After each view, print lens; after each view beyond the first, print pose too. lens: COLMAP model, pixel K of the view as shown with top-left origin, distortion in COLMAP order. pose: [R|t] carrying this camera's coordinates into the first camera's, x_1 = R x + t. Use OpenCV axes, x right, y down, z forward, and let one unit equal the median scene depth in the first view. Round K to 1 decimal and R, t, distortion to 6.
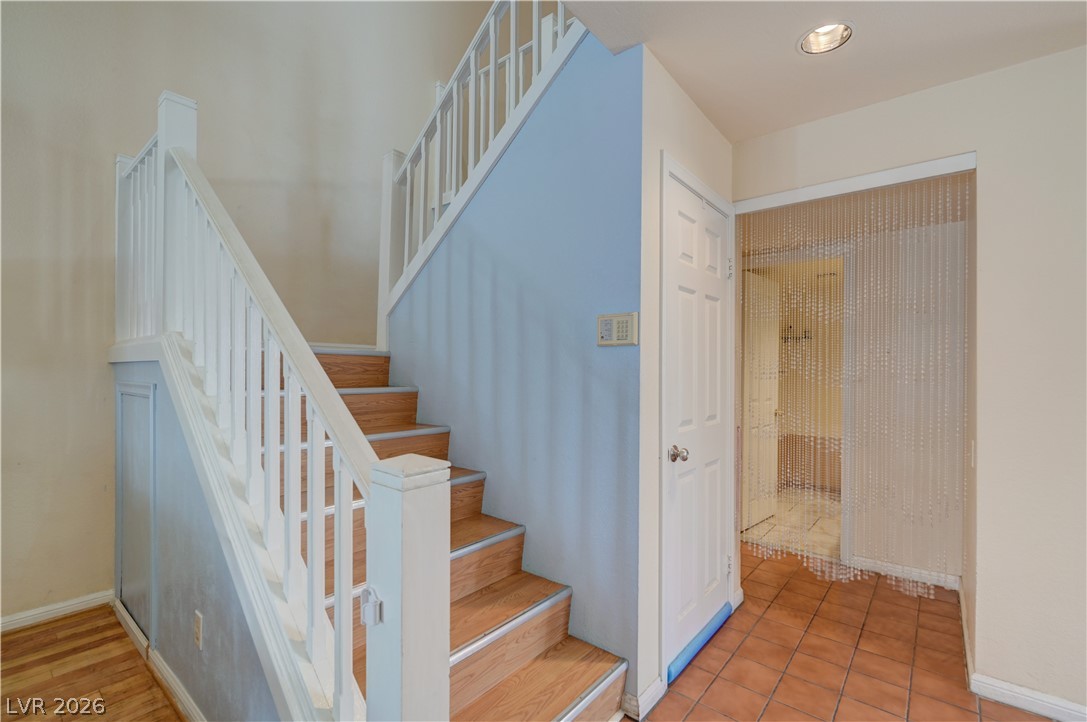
lens RADIAL K [[480.9, 0, 544.7], [0, 480.9, 371.0], [0, 0, 1]] dist [-0.023966, -0.000093]
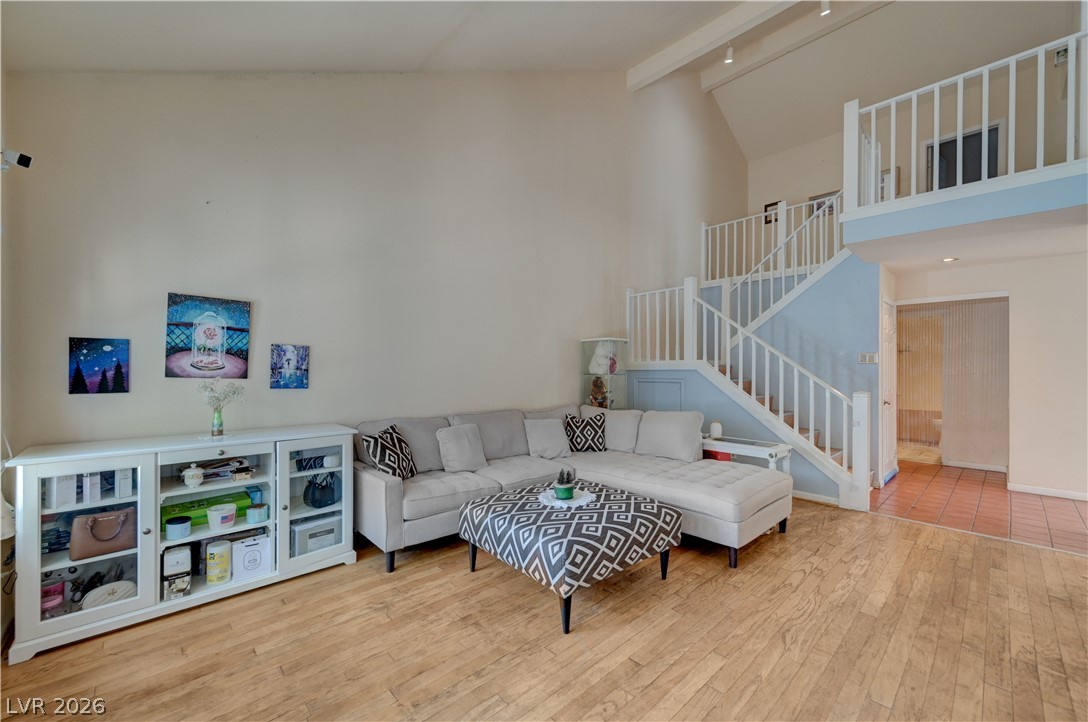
lens RADIAL K [[436.0, 0, 544.5], [0, 436.0, 371.6], [0, 0, 1]] dist [-0.002215, -0.000017]
pose [[0.991767, -0.001970, -0.128044, -1.368310], [0.002008, 0.999998, 0.000168, -0.006999], [0.128043, -0.000424, 0.991768, -1.769338]]
